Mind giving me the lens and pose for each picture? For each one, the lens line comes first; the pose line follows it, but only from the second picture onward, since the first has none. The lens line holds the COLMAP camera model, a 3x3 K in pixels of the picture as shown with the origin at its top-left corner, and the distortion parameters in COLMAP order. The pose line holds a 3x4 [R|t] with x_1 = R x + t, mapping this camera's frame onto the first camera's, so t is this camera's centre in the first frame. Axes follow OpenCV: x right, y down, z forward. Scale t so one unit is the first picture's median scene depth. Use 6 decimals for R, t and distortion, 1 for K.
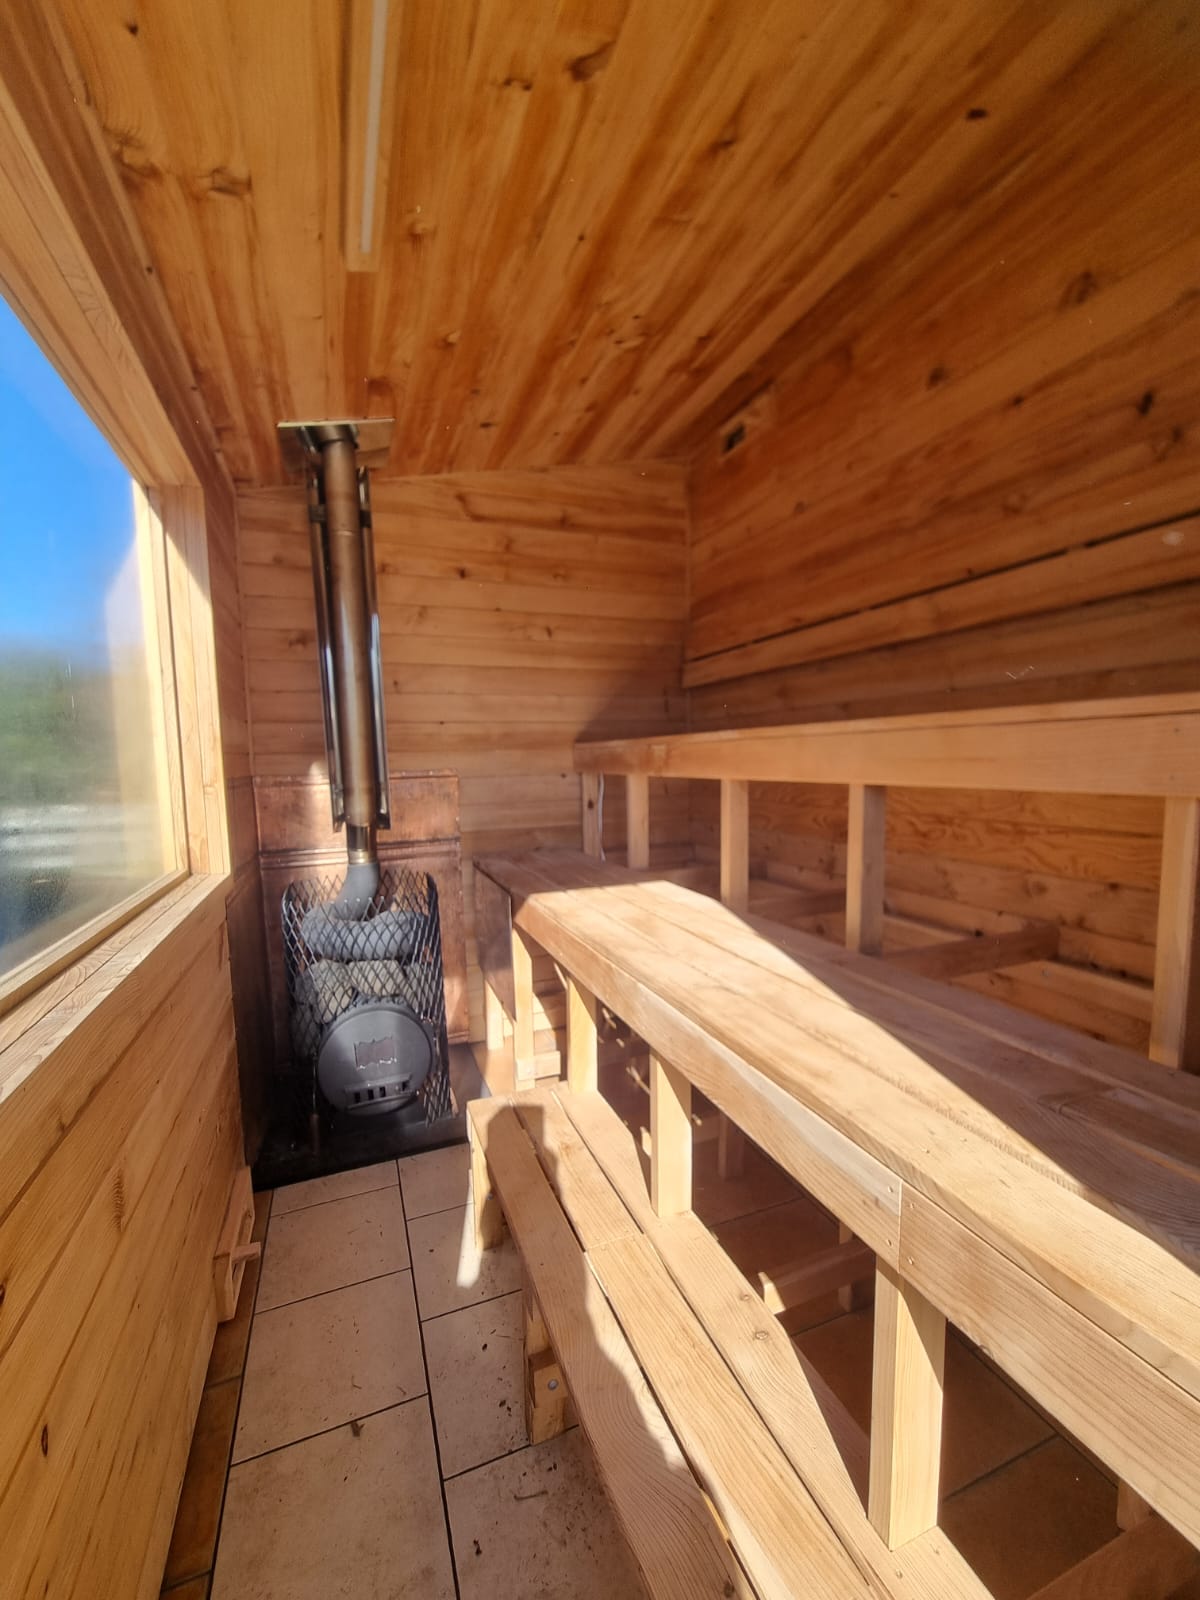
lens RADIAL K [[661.3, 0, 598.6], [0, 661.3, 807.3], [0, 0, 1]] dist [-0.001210, 0.000116]
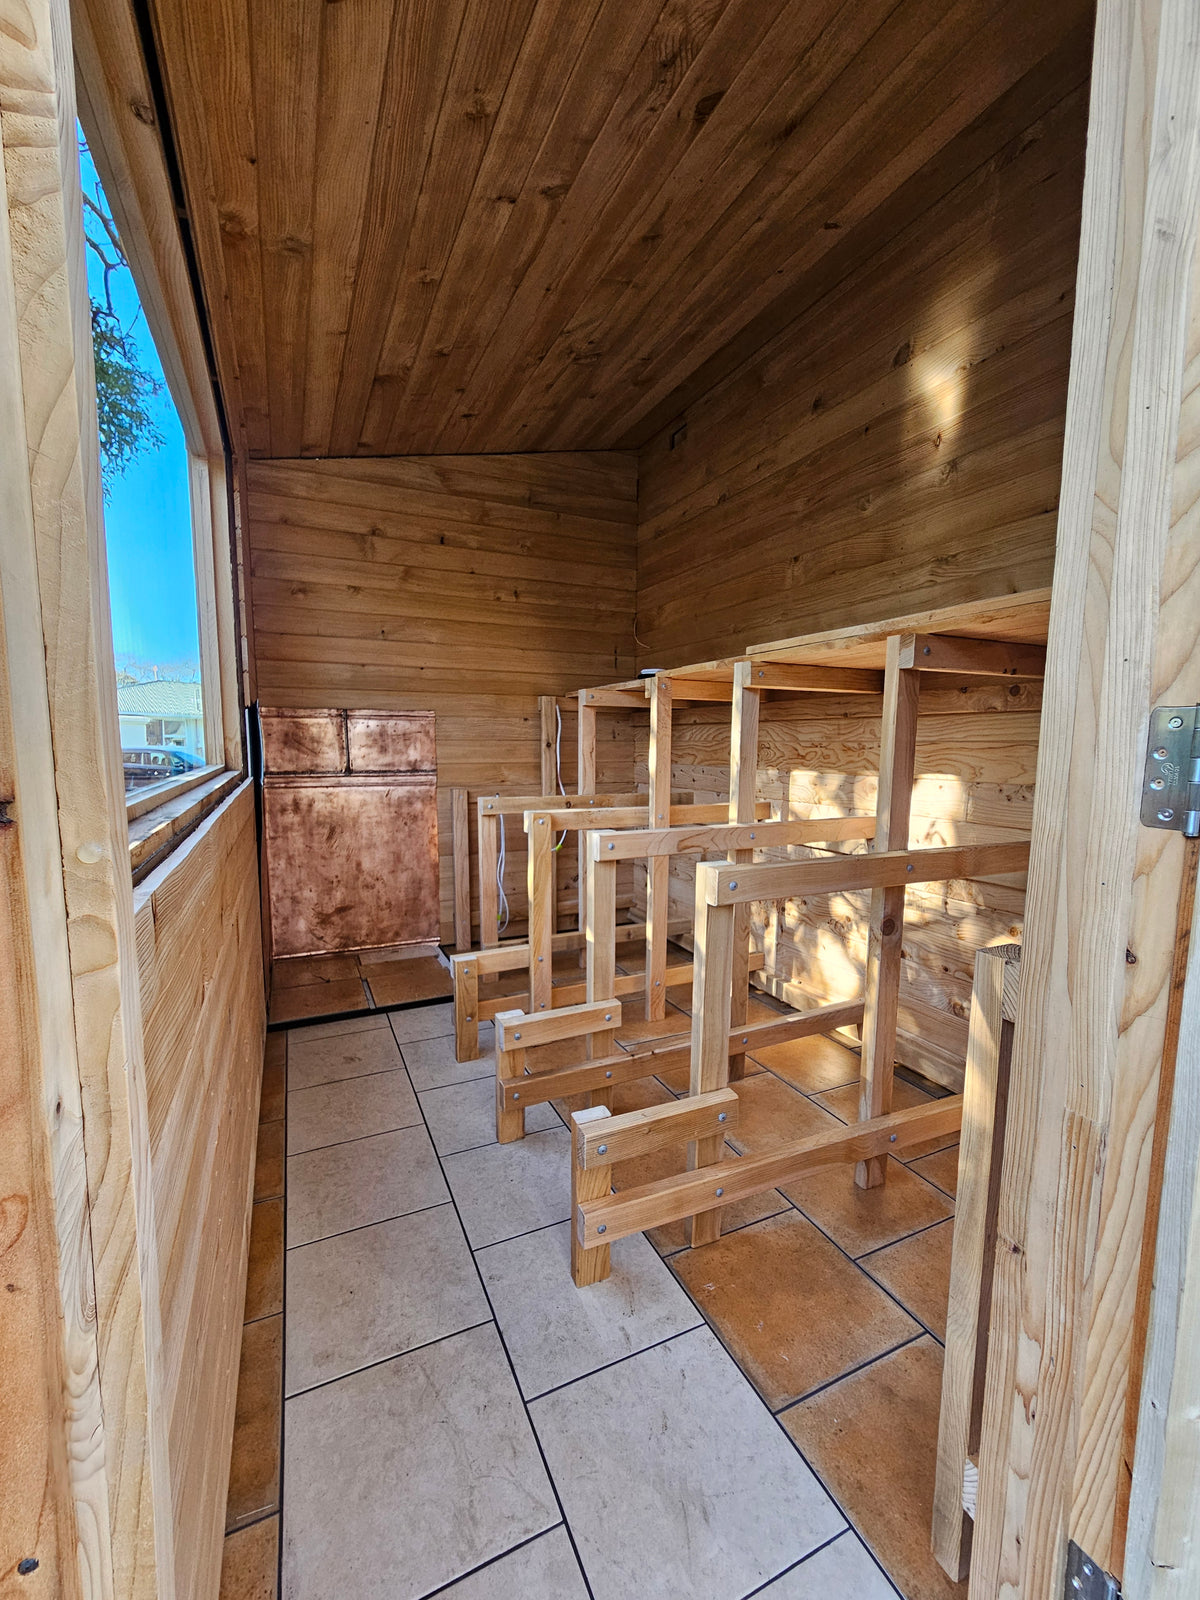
lens RADIAL K [[661.3, 0, 604.9], [0, 661.3, 805.4], [0, 0, 1]] dist [-0.001210, 0.000116]
pose [[0.997352, 0.020759, 0.069700, 0.012181], [-0.022441, 0.999473, 0.023439, 0.116392], [-0.069177, -0.024941, 0.997293, -0.281937]]
